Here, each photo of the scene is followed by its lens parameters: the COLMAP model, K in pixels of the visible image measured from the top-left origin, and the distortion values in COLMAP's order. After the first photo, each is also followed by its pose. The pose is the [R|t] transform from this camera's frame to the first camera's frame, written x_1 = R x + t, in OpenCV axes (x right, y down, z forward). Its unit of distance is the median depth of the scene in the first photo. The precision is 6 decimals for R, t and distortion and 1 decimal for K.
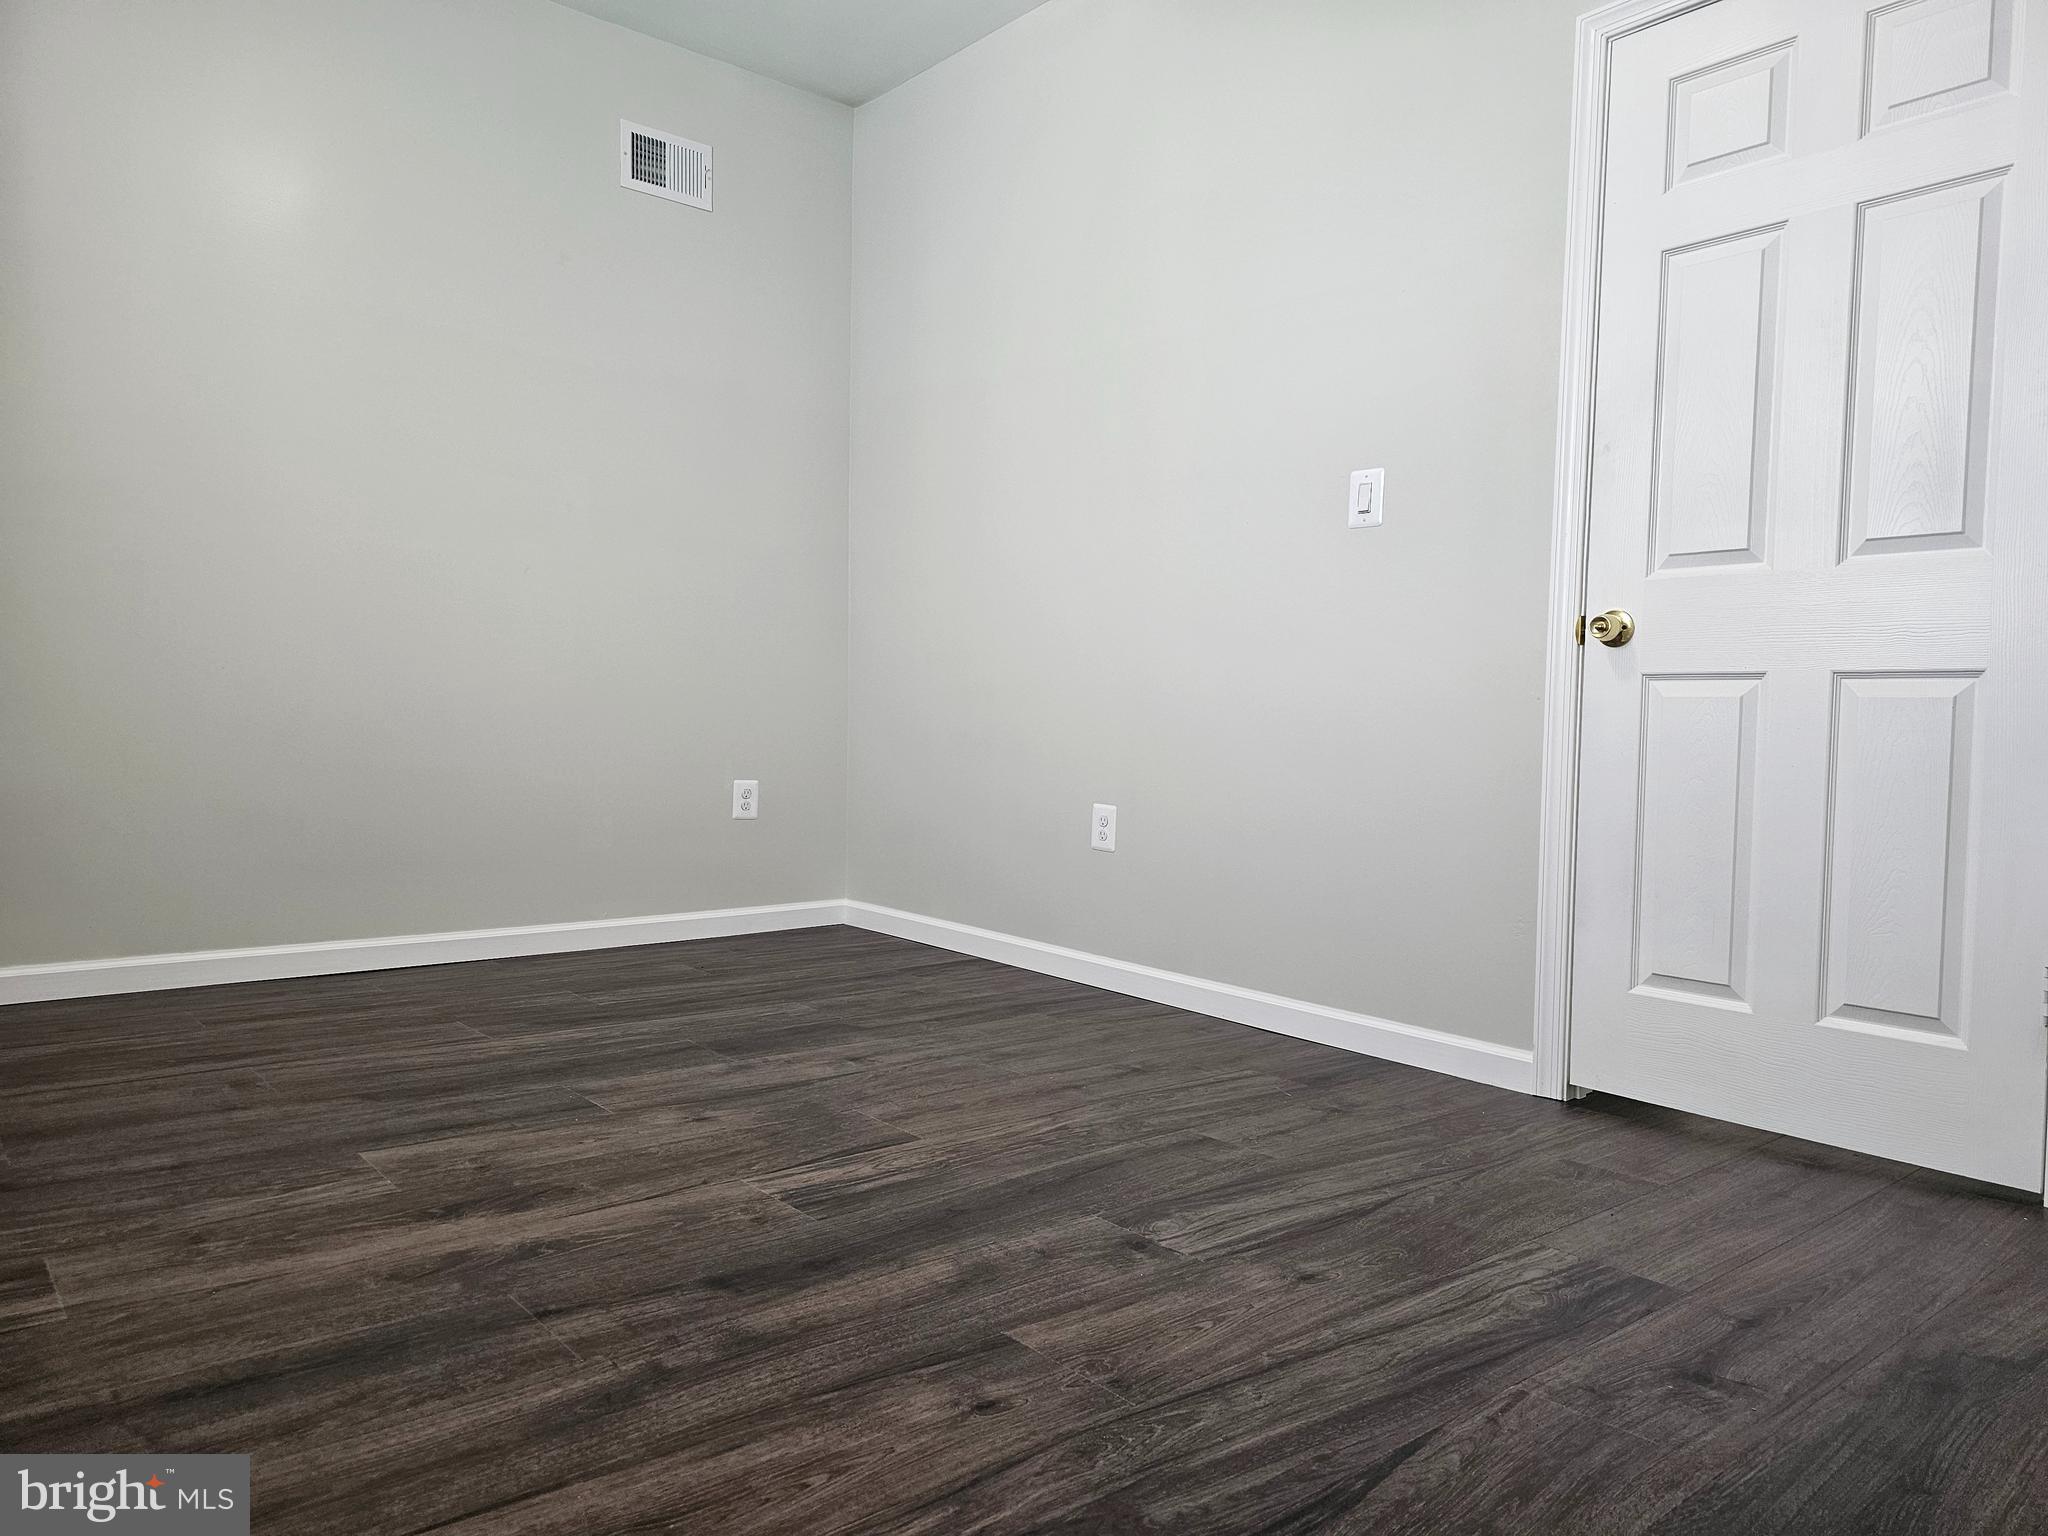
lens RADIAL K [[1371.9, 0, 1017.3], [0, 1371.9, 767.4], [0, 0, 1]] dist [0.050931, -0.031093]
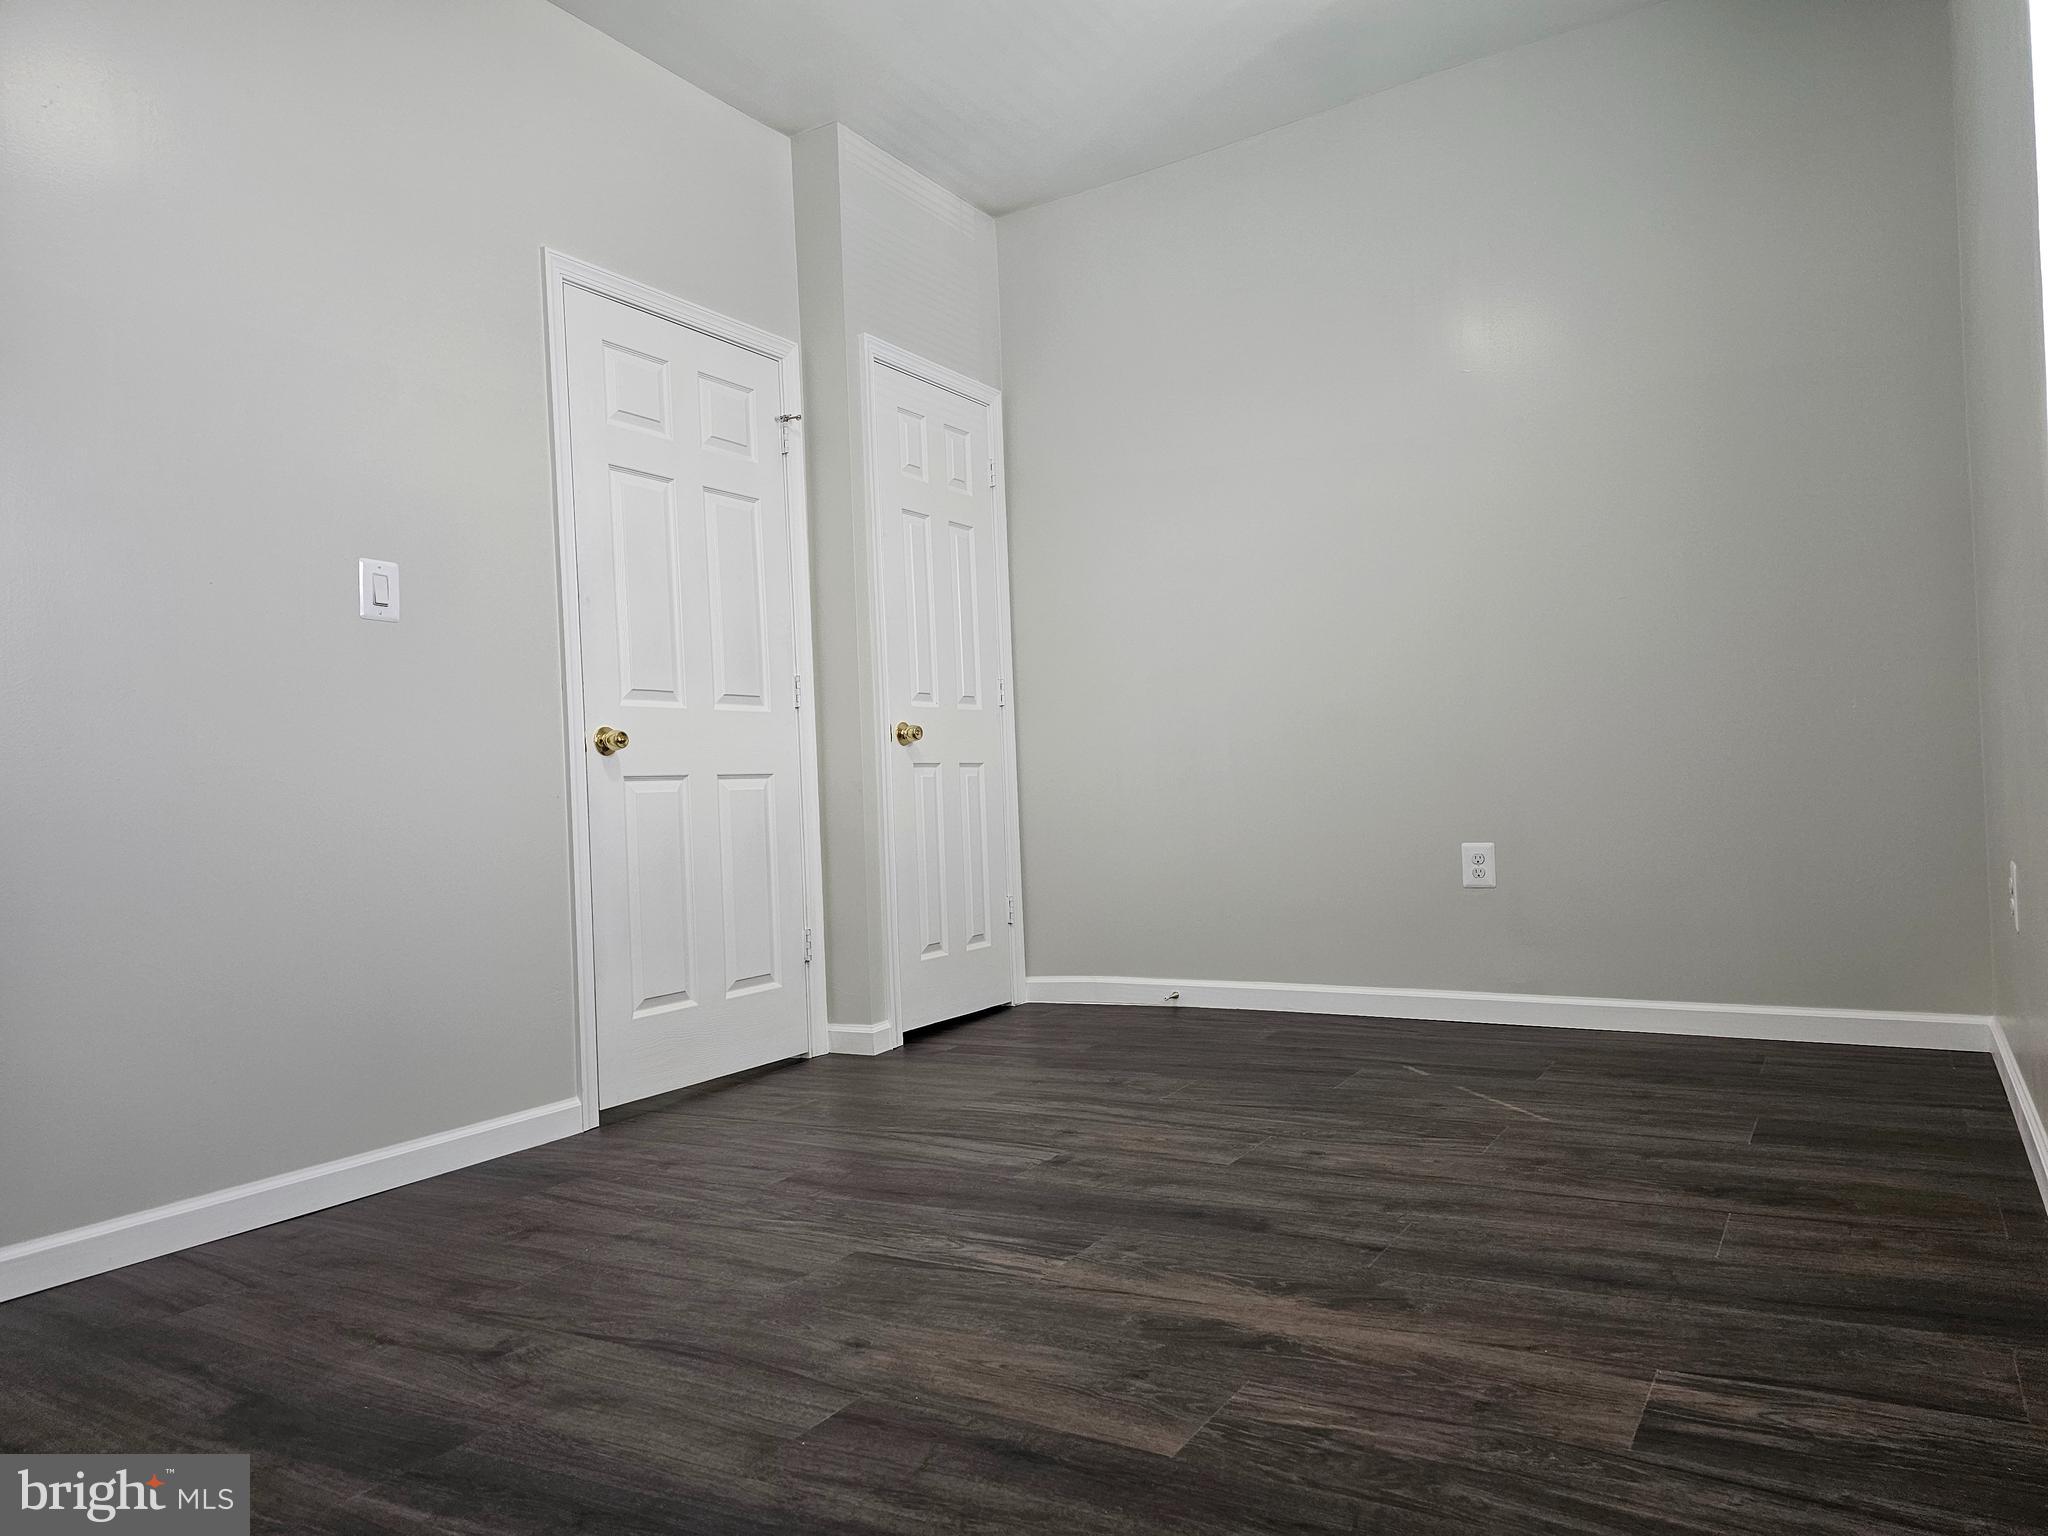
lens RADIAL K [[1371.9, 0, 1020.8], [0, 1371.9, 765.6], [0, 0, 1]] dist [0.050931, -0.031093]
pose [[-0.308044, 0.015330, 0.951249, -1.225457], [0.078571, 0.996864, 0.009379, -0.079962], [-0.948122, 0.077629, -0.308283, 1.392370]]
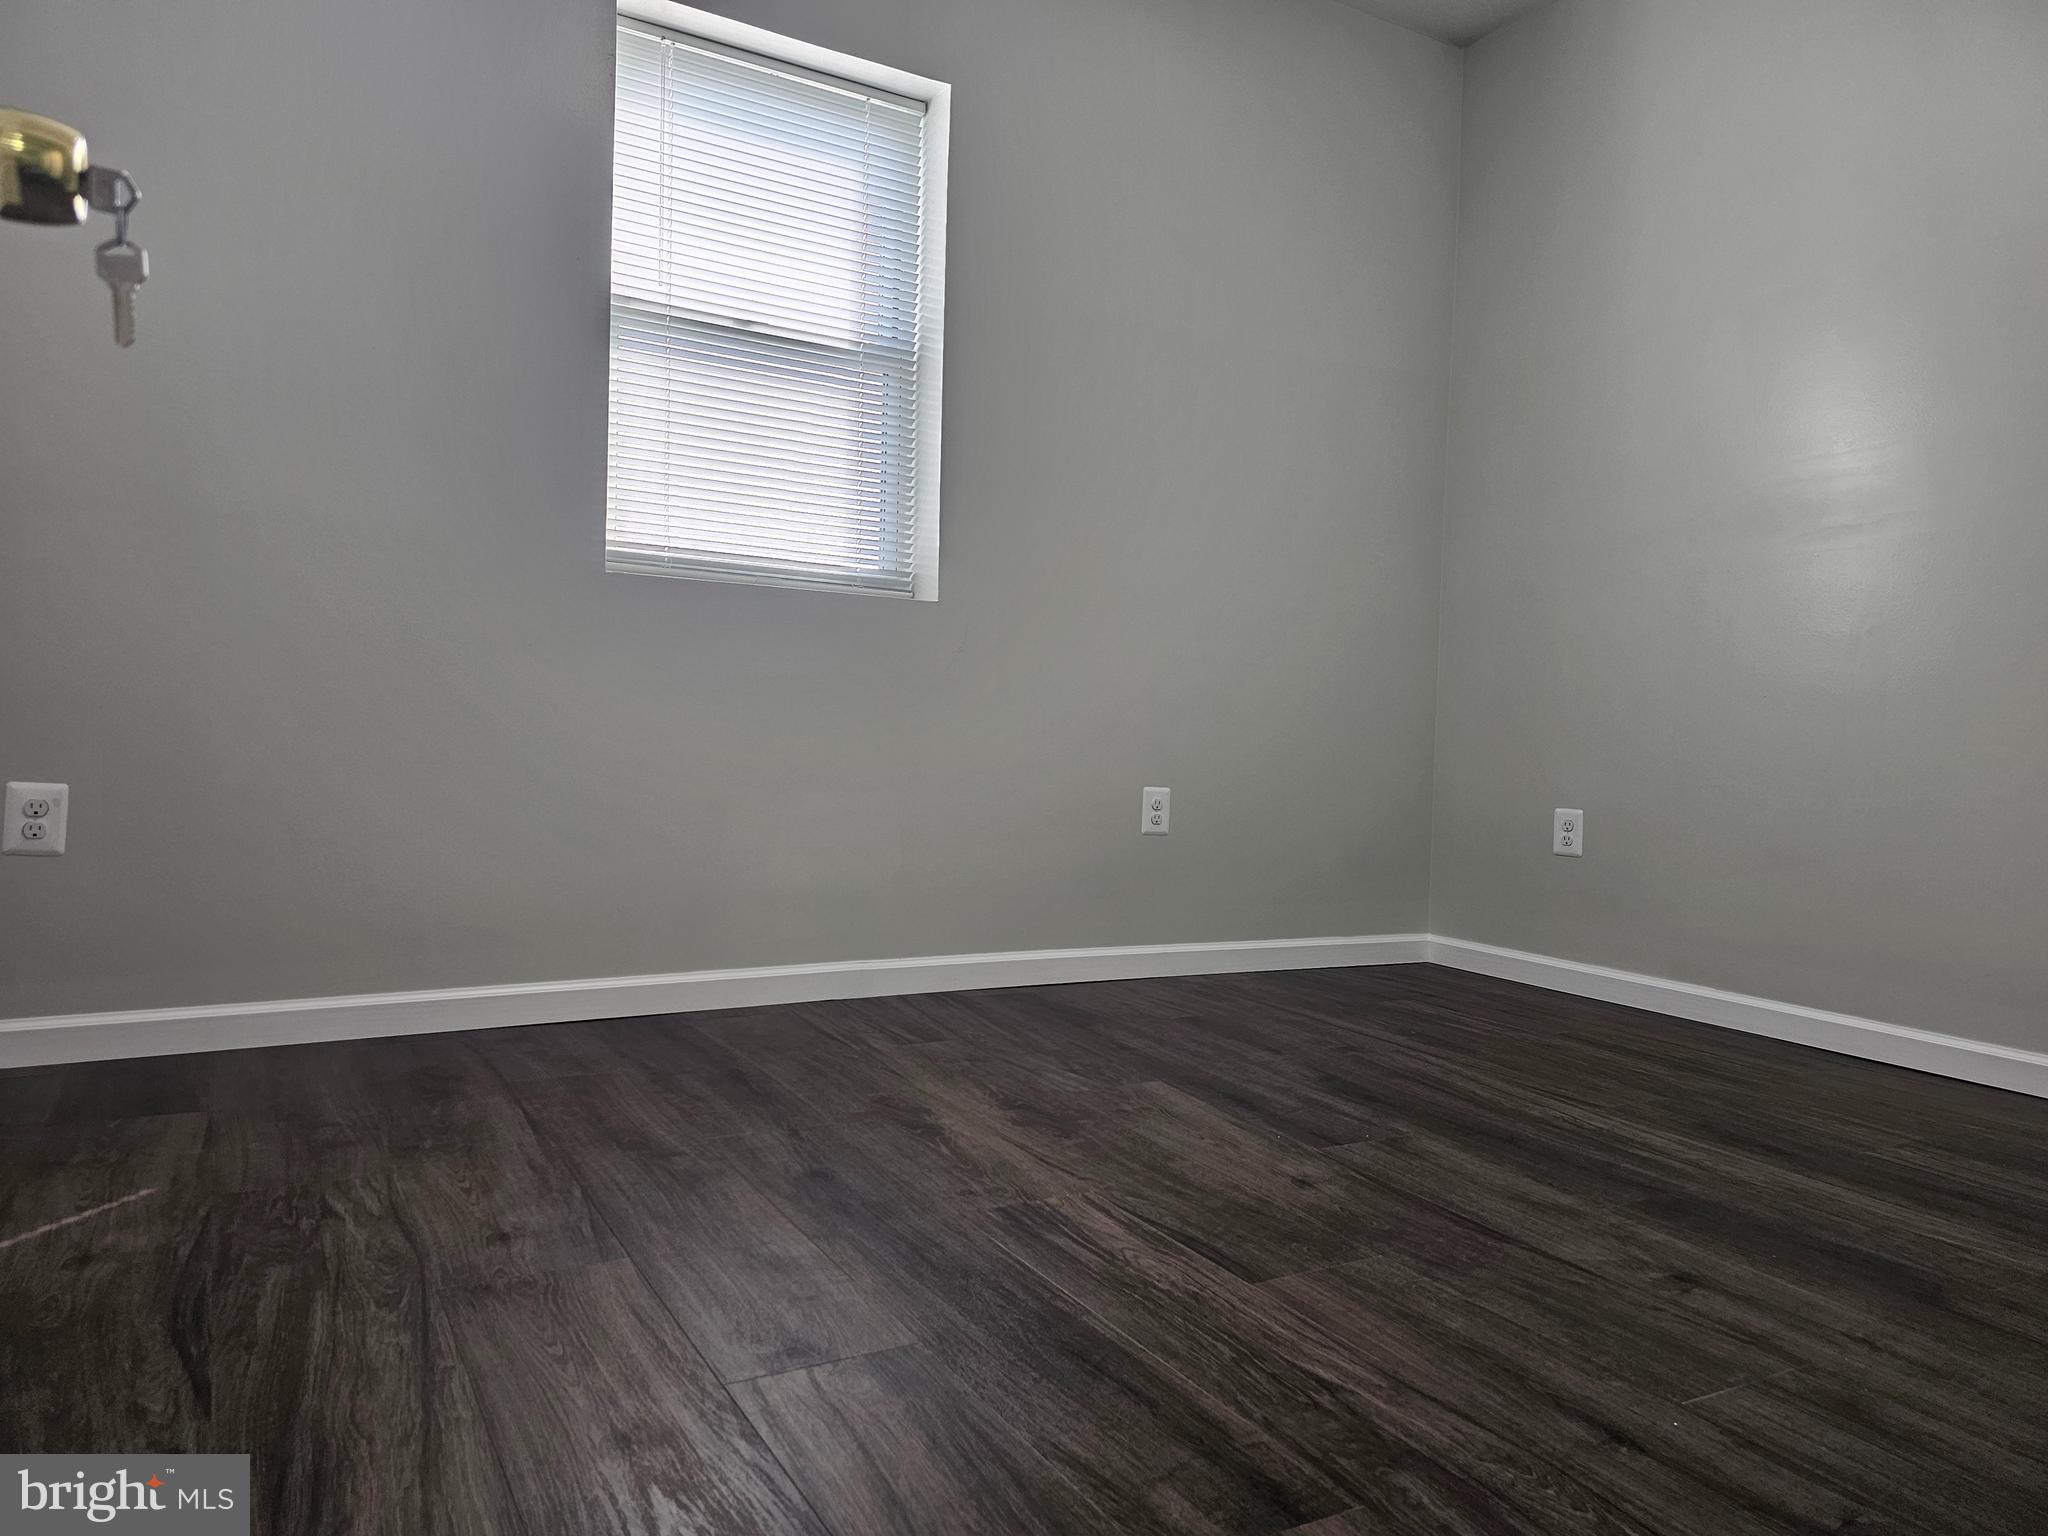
lens RADIAL K [[1370.9, 0, 1004.0], [0, 1370.9, 765.4], [0, 0, 1]] dist [0.039003, -0.007917]
pose [[-0.180490, 0.000013, -0.983577, 0.794026], [-0.074151, 0.997154, 0.013620, 0.000112], [0.980778, 0.075391, -0.179975, 1.178556]]
